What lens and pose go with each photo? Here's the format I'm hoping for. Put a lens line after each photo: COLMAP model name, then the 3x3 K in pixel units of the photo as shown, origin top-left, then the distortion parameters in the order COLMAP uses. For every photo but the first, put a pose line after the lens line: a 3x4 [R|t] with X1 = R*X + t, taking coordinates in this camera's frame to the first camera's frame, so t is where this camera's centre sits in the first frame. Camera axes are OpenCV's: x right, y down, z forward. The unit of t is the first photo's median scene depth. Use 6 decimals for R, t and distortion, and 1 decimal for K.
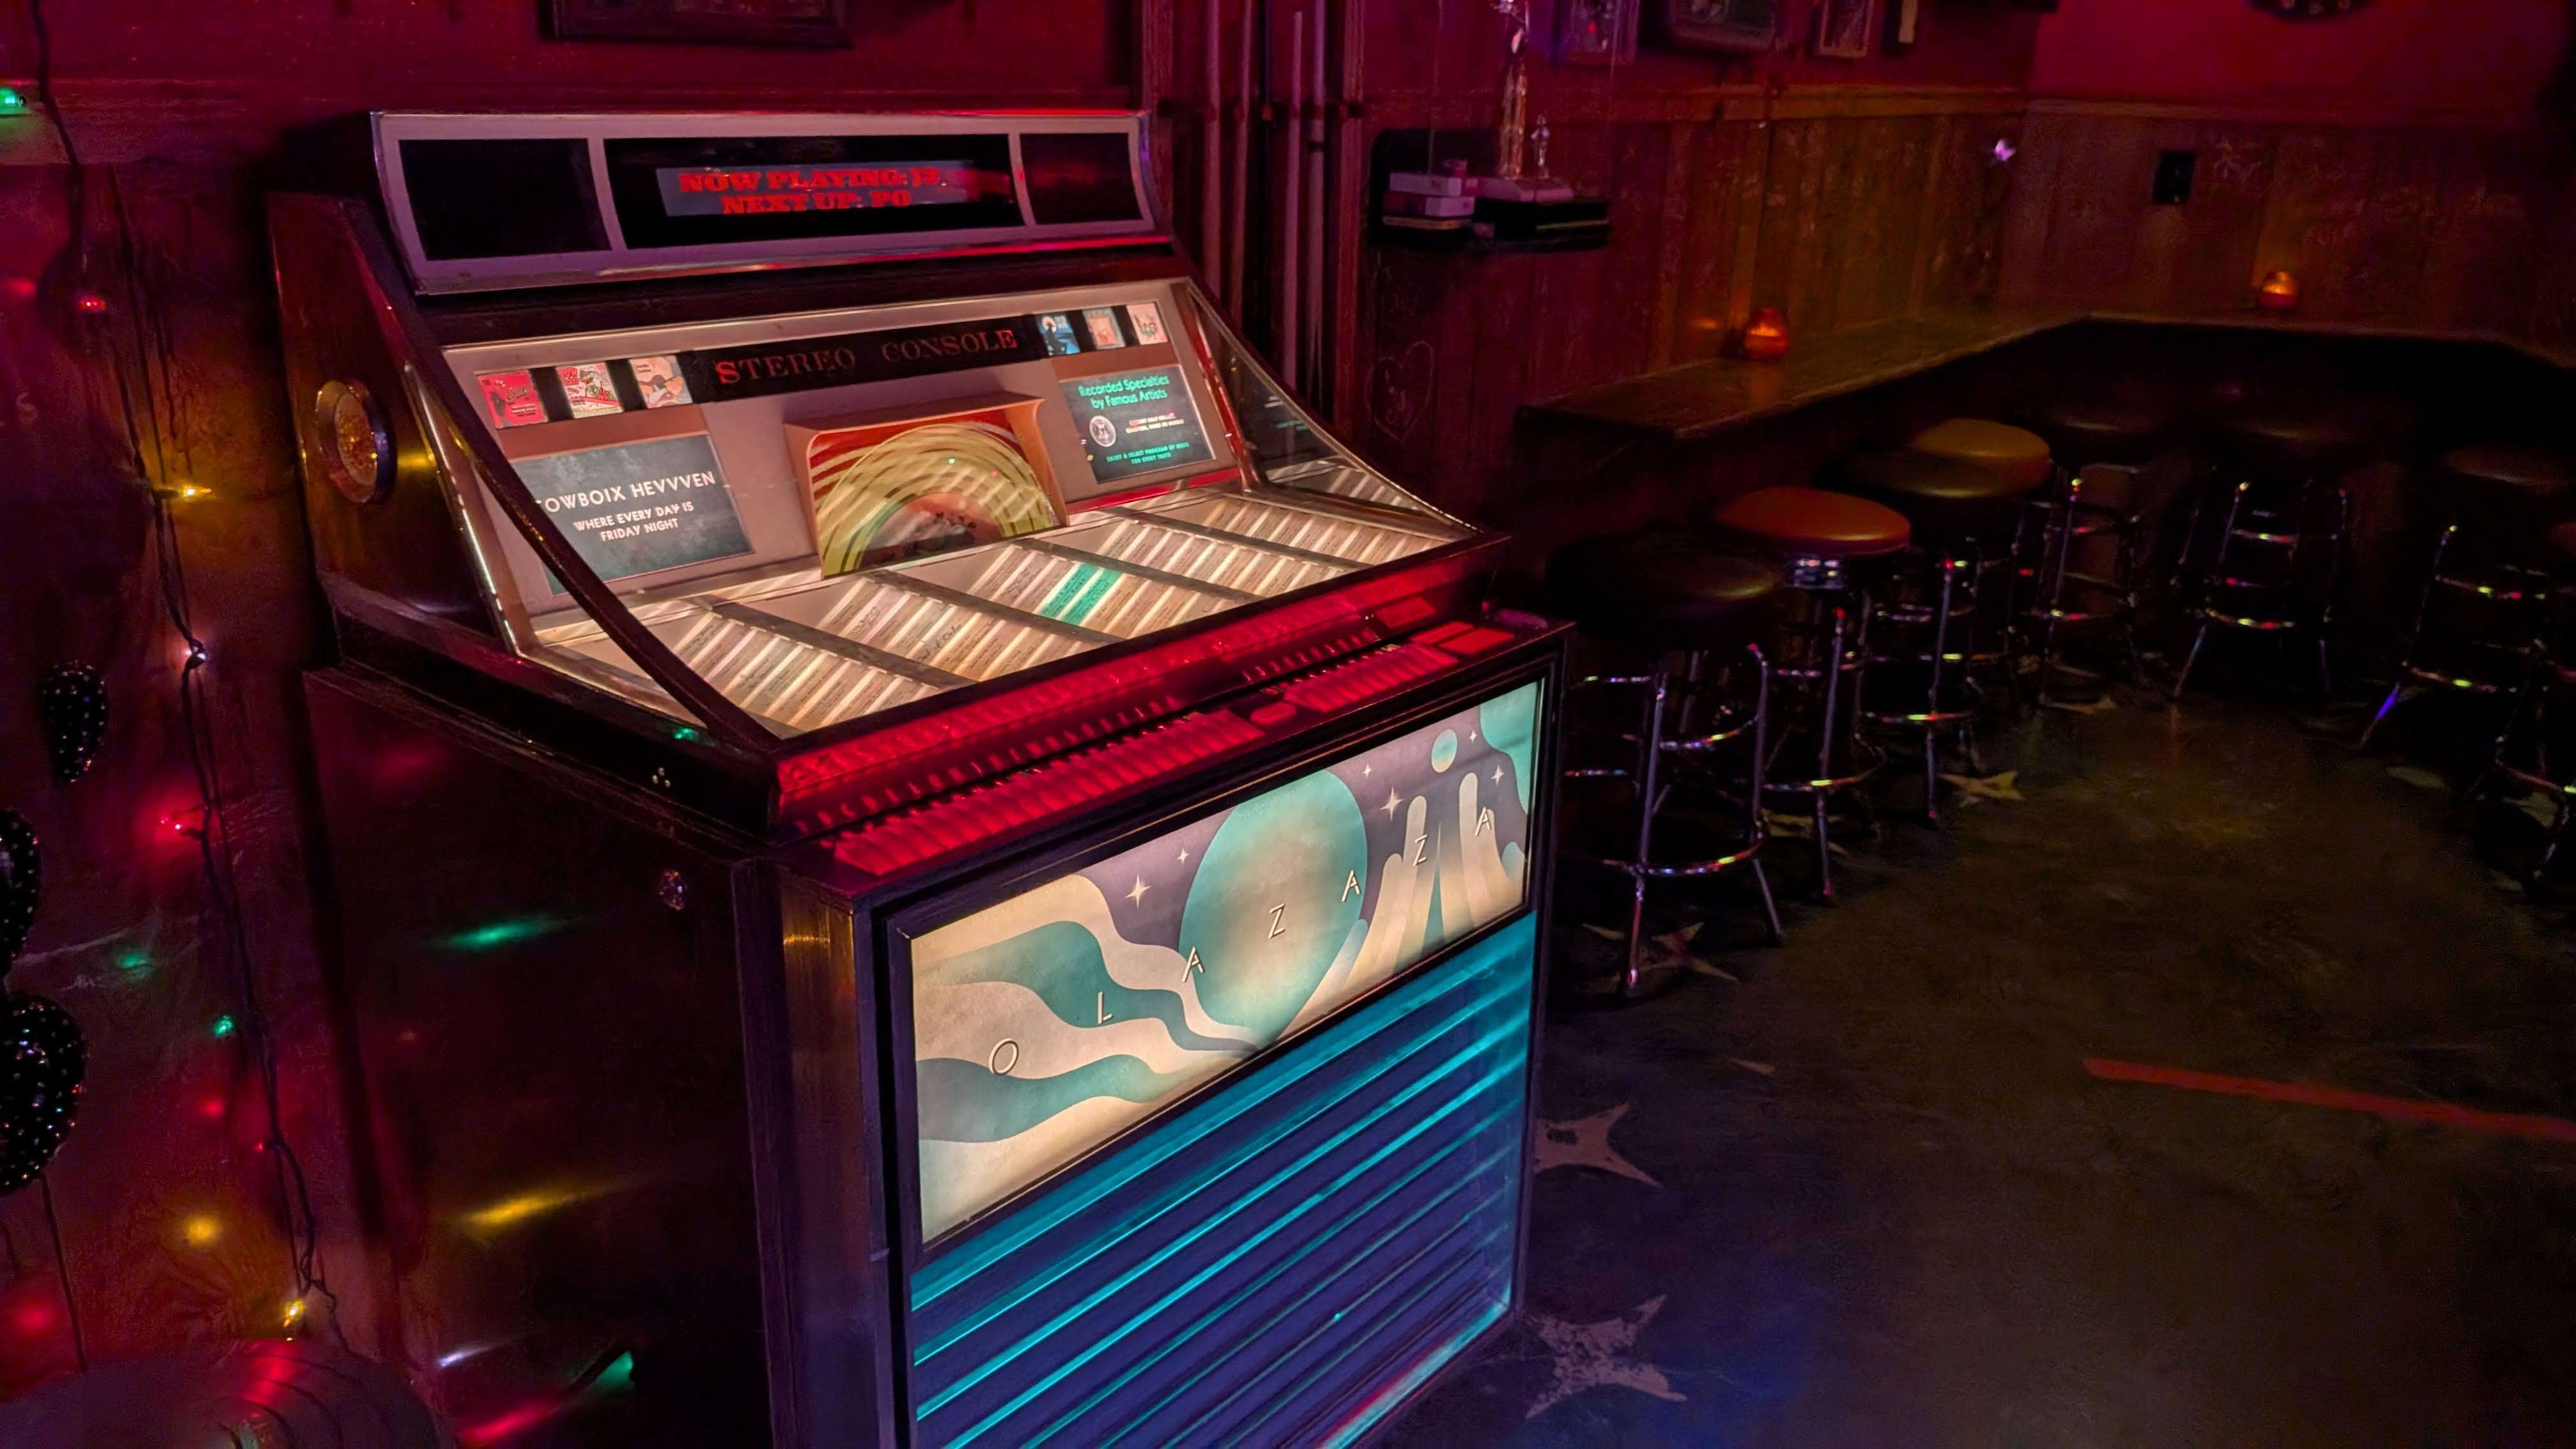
lens RADIAL K [[1880.2, 0, 1288.0], [0, 1880.2, 724.5], [0, 0, 1]] dist [0.022343, -0.014352]
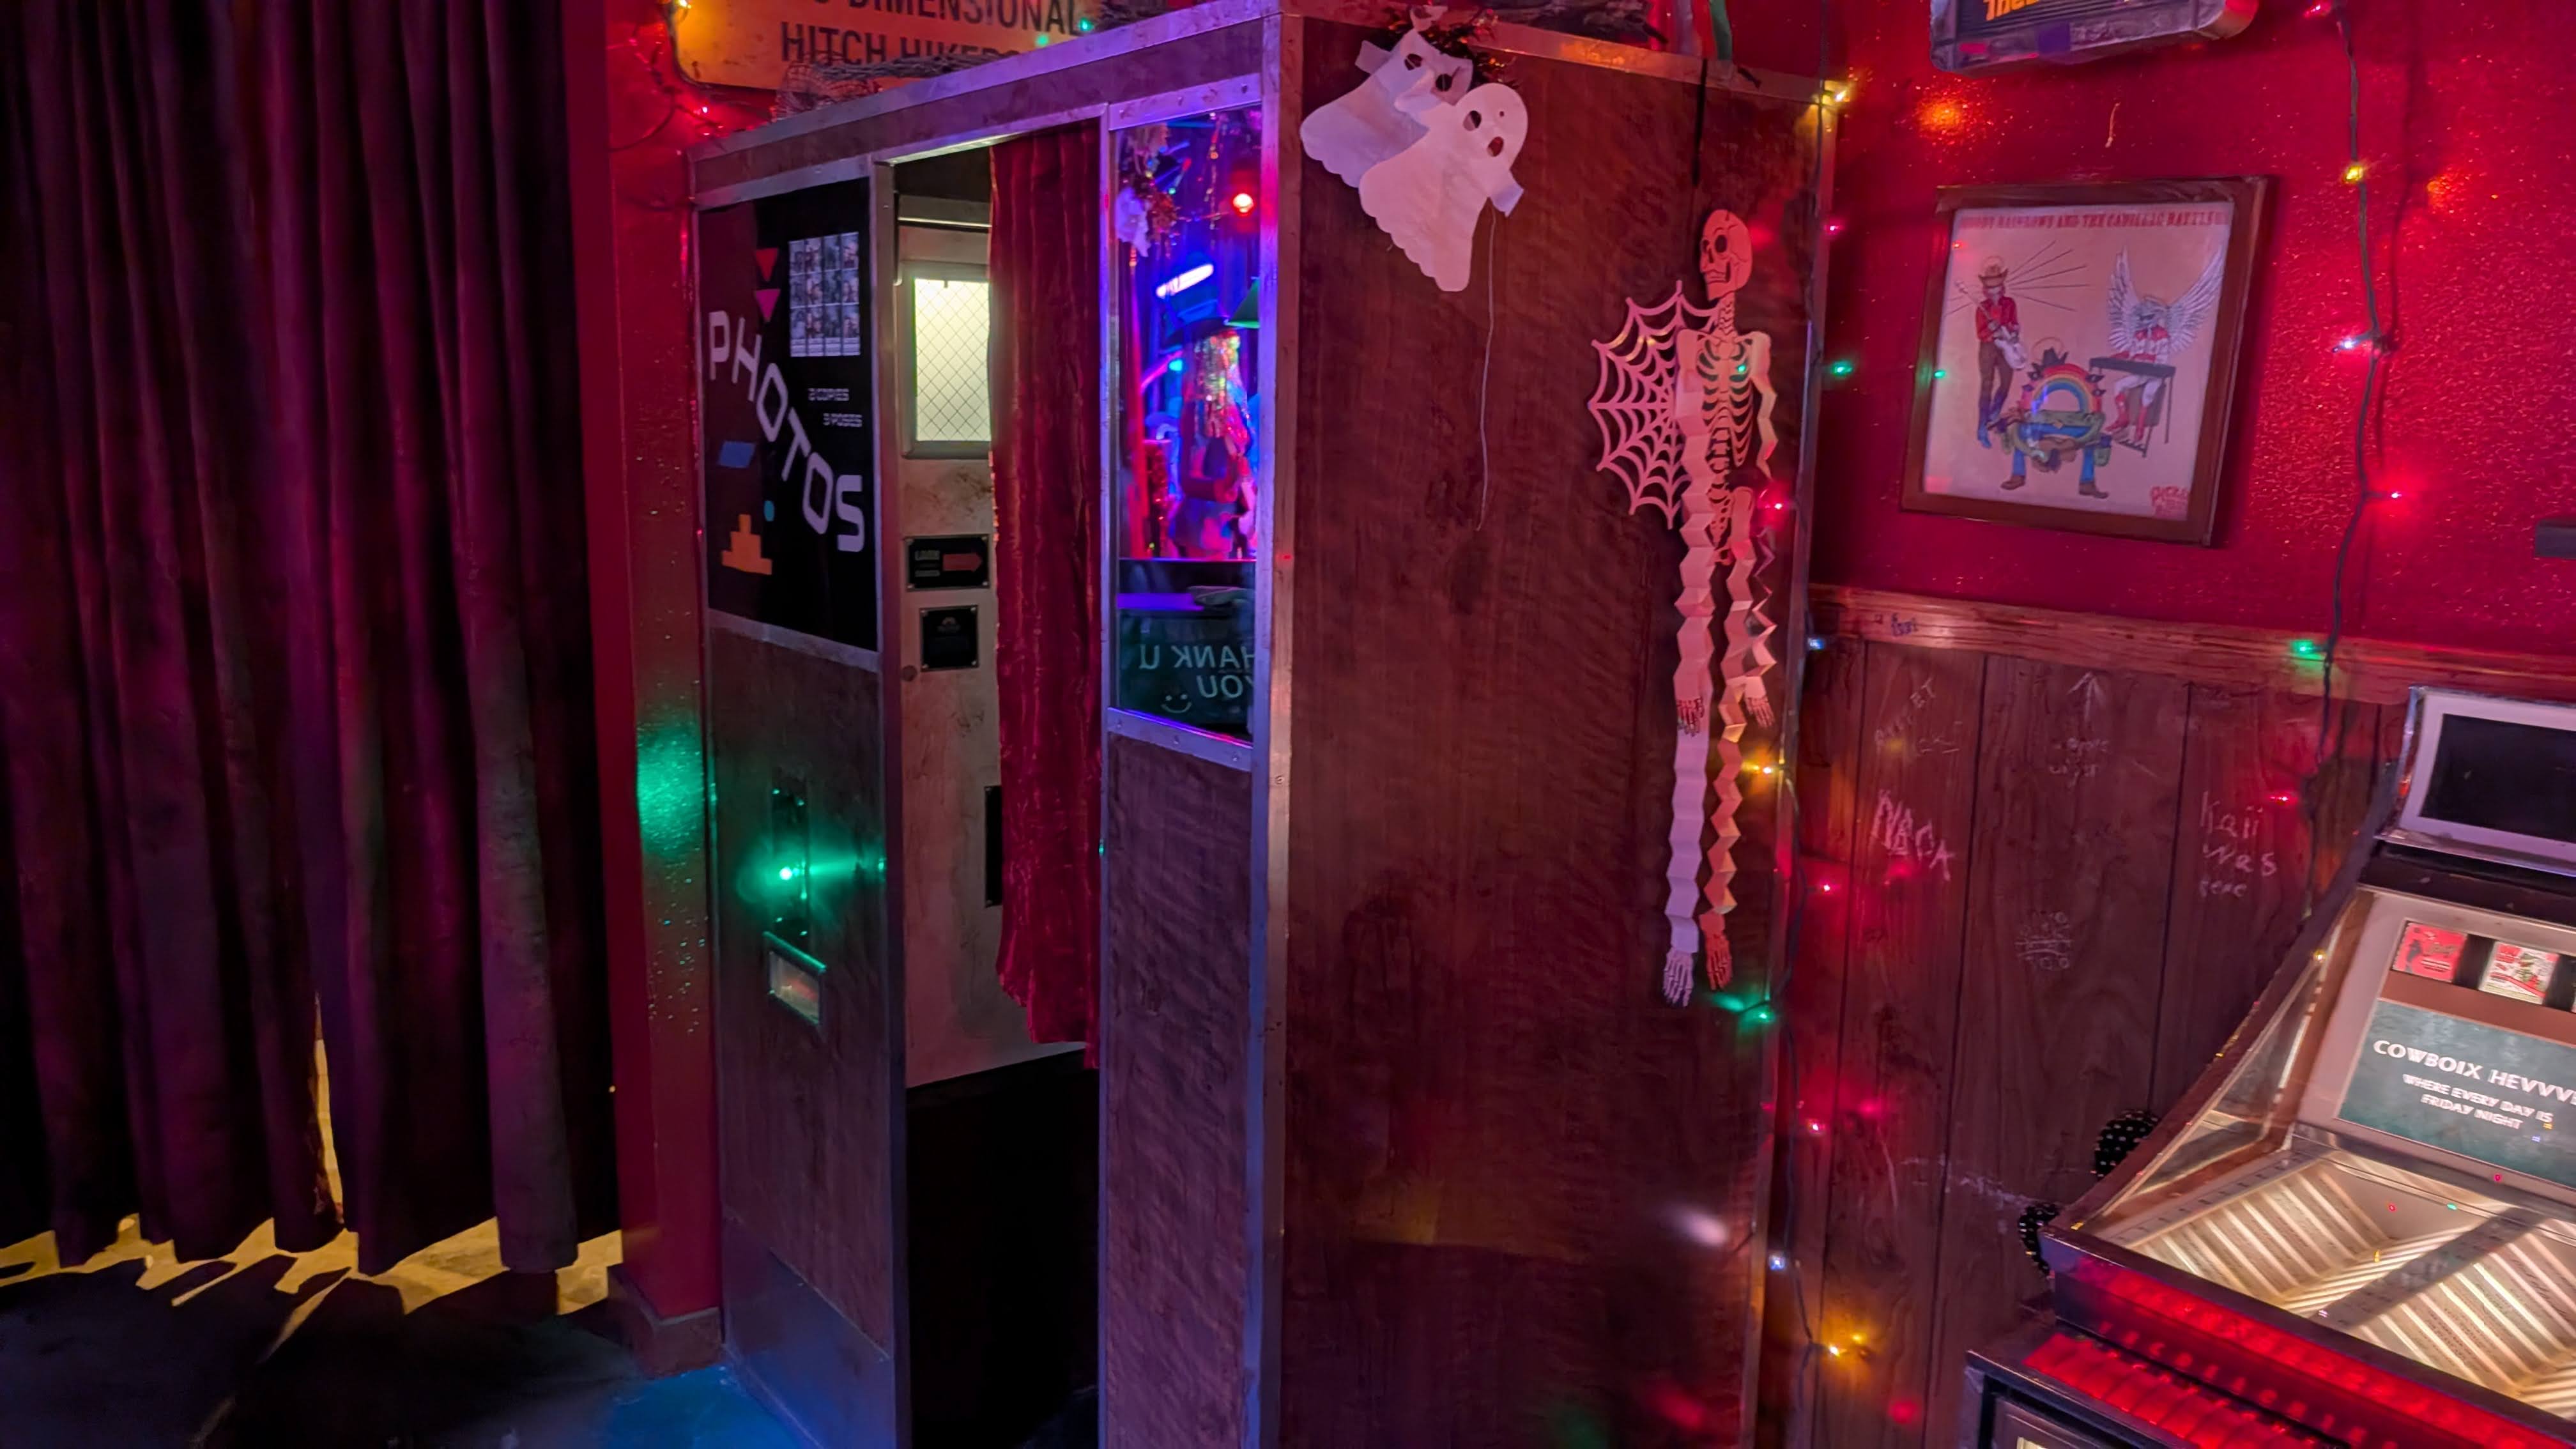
lens RADIAL K [[1880.2, 0, 1288.0], [0, 1880.2, 724.5], [0, 0, 1]] dist [0.022343, -0.014352]
pose [[-0.241065, 0.128710, -0.961936, 0.730159], [-0.351980, 0.912089, 0.210247, -0.279434], [0.904432, 0.389266, -0.174569, 0.542241]]
